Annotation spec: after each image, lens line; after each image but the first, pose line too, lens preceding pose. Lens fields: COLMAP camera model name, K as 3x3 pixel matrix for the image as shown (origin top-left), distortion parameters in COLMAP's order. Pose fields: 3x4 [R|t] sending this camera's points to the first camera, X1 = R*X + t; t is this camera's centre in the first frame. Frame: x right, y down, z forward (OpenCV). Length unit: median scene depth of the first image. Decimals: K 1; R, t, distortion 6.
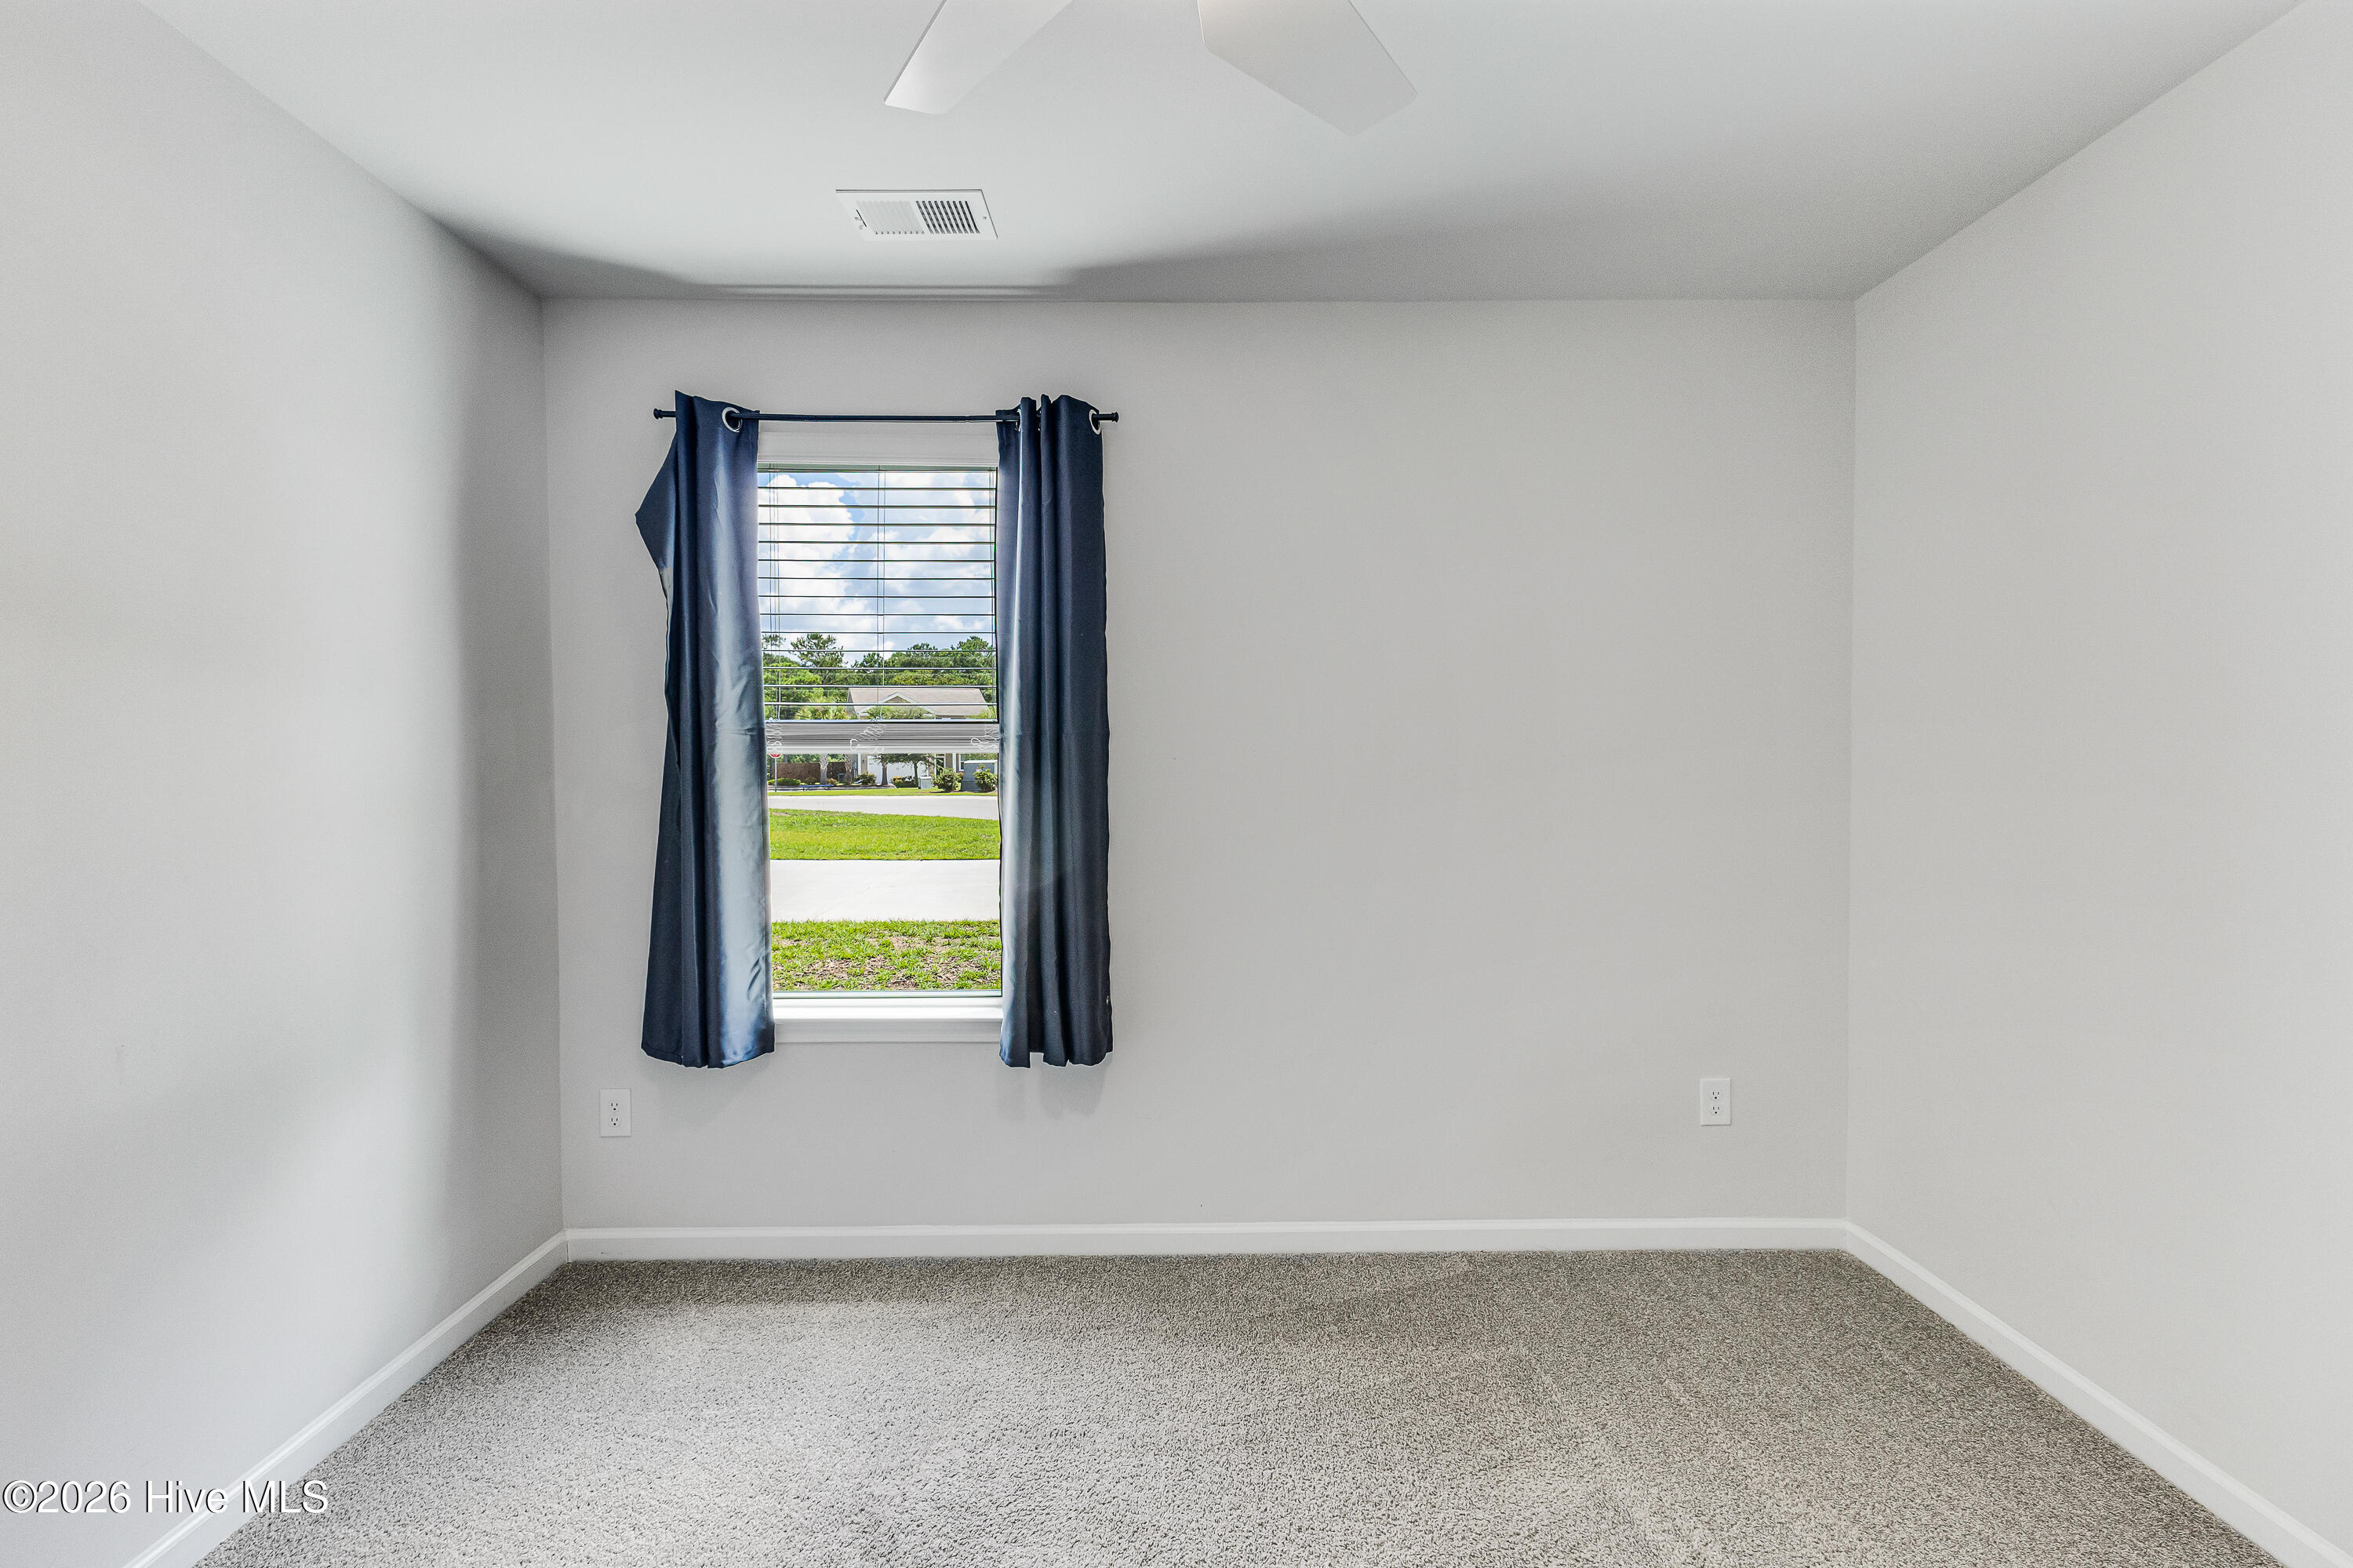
lens RADIAL K [[1022.9, 0, 1167.7], [0, 1022.9, 775.8], [0, 0, 1]] dist [0.010841, -0.000062]
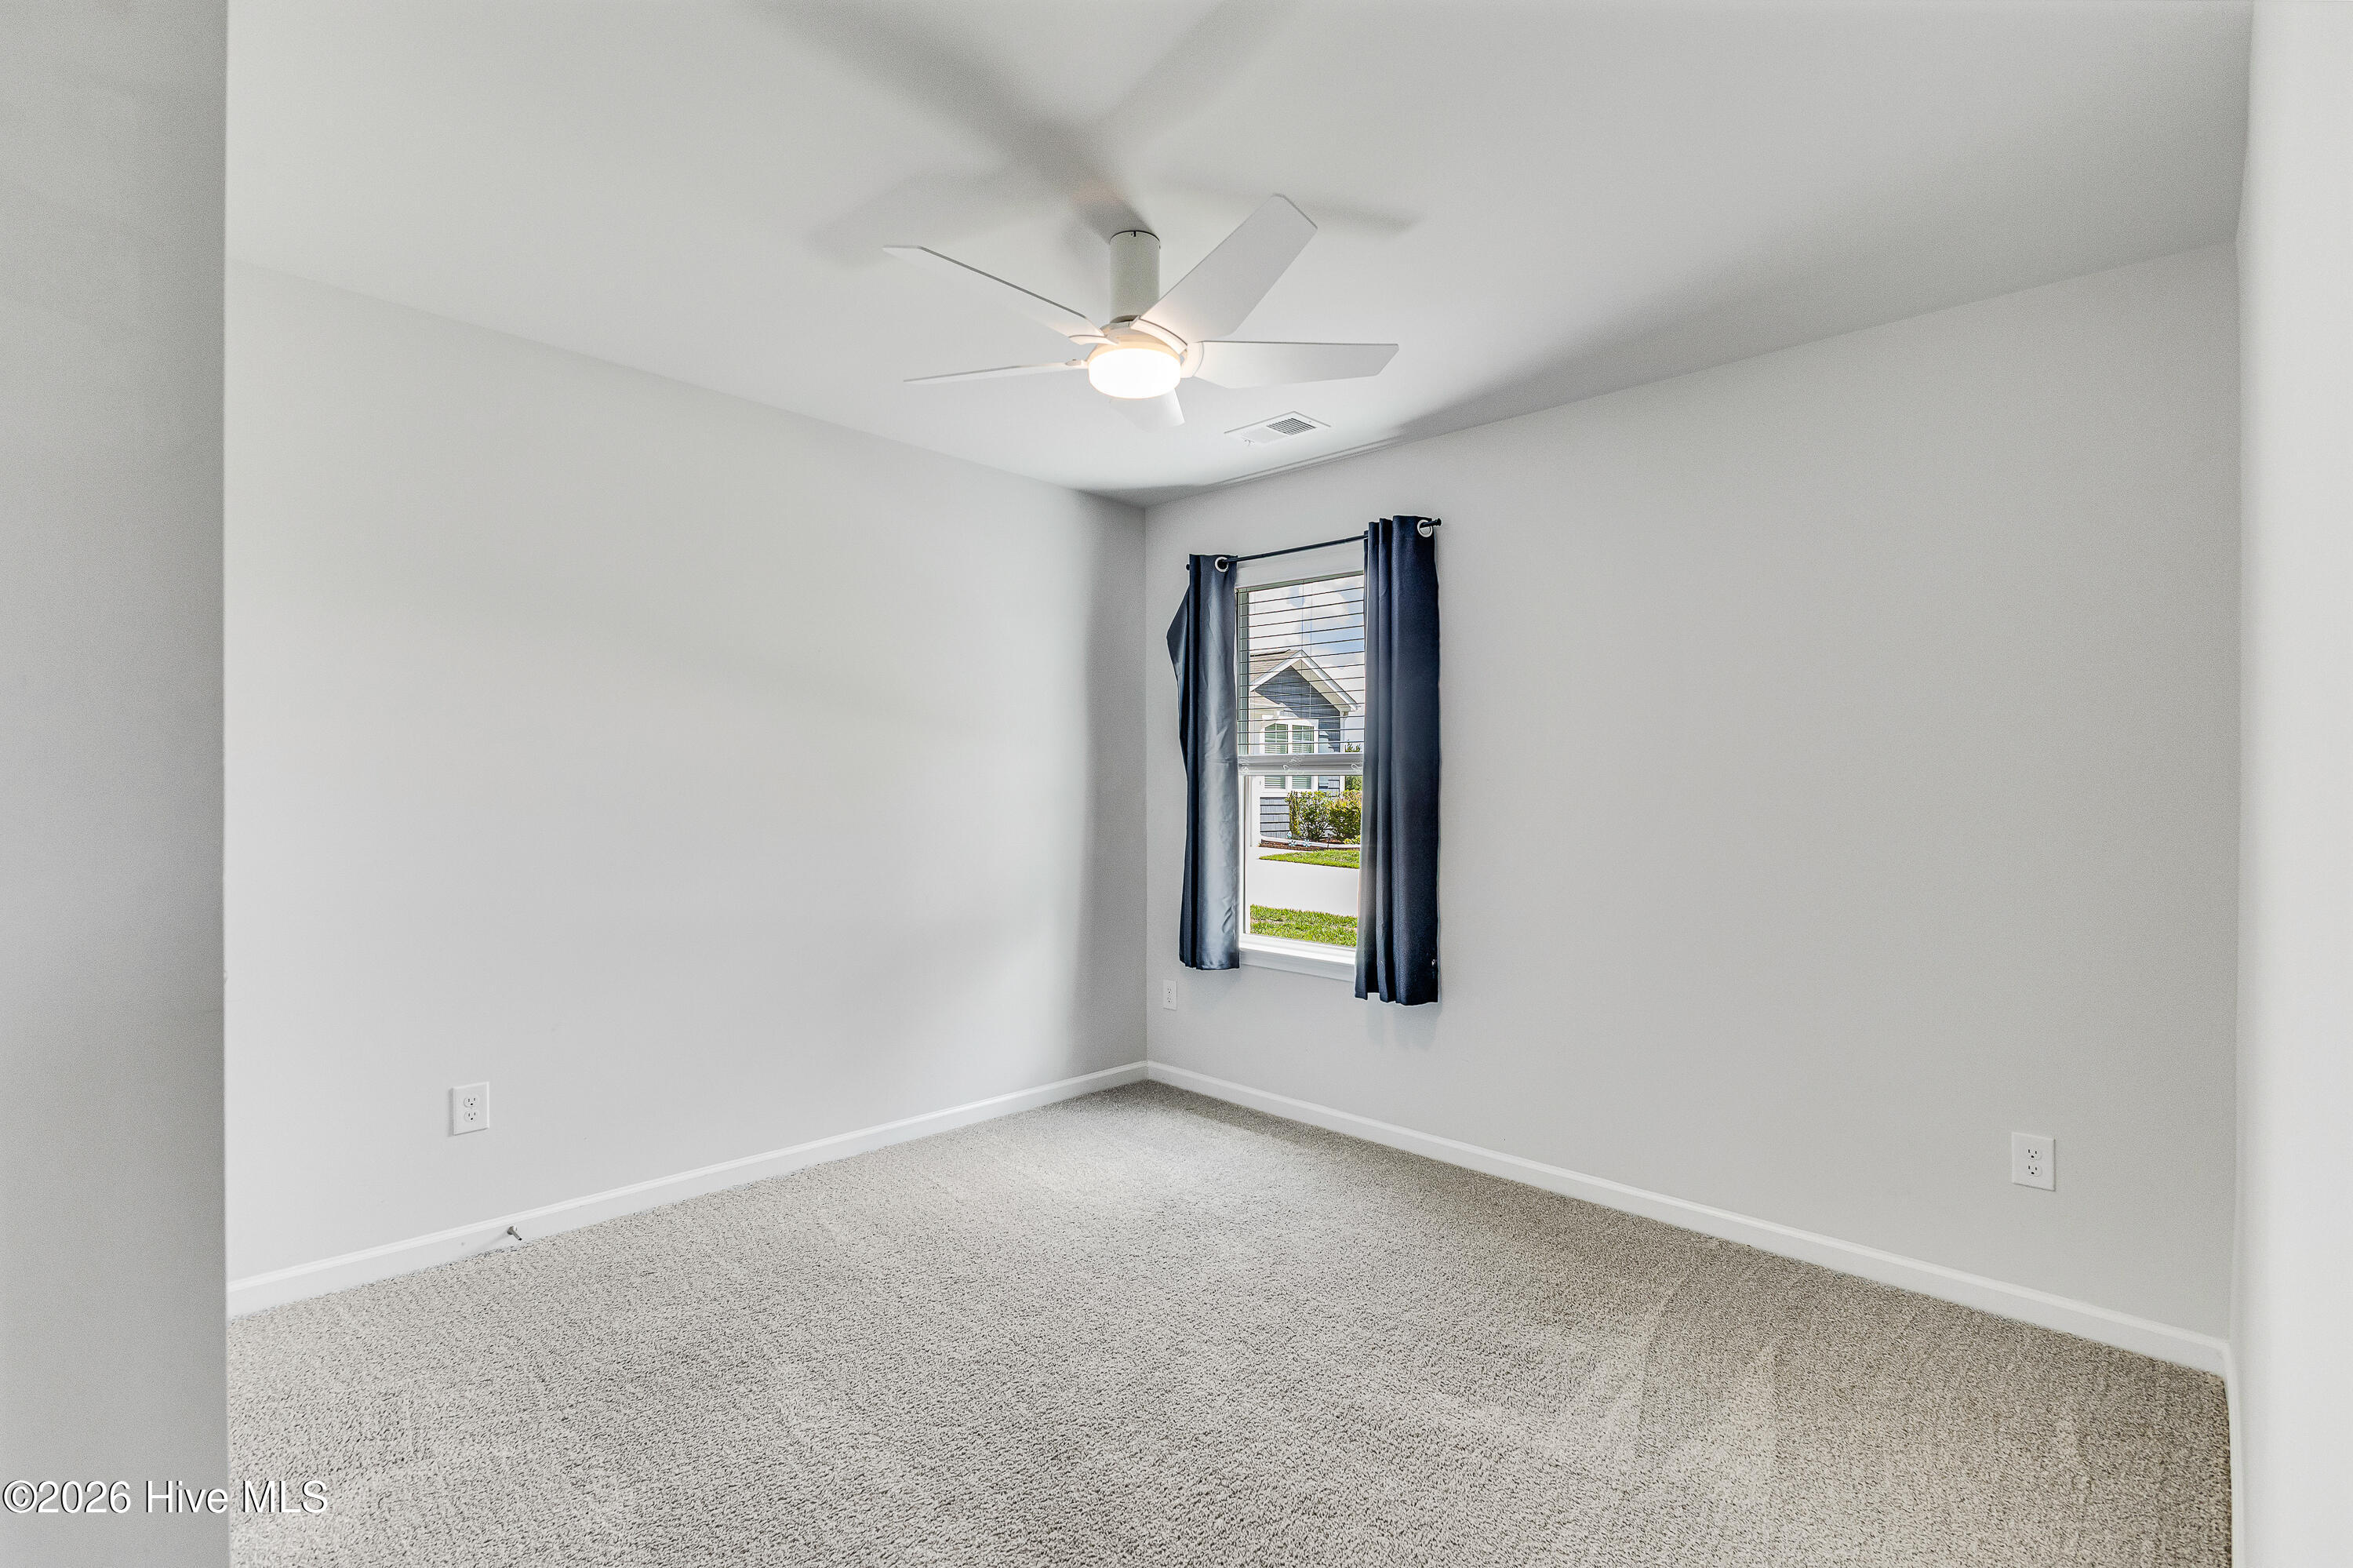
lens RADIAL K [[1081.1, 0, 1166.3], [0, 1081.1, 793.3], [0, 0, 1]] dist [0.000940, -0.004460]
pose [[0.706141, 0.014049, -0.707932, 0.706050], [-0.018092, 0.999835, 0.001796, 0.004164], [0.707840, 0.011540, 0.706278, -0.235591]]
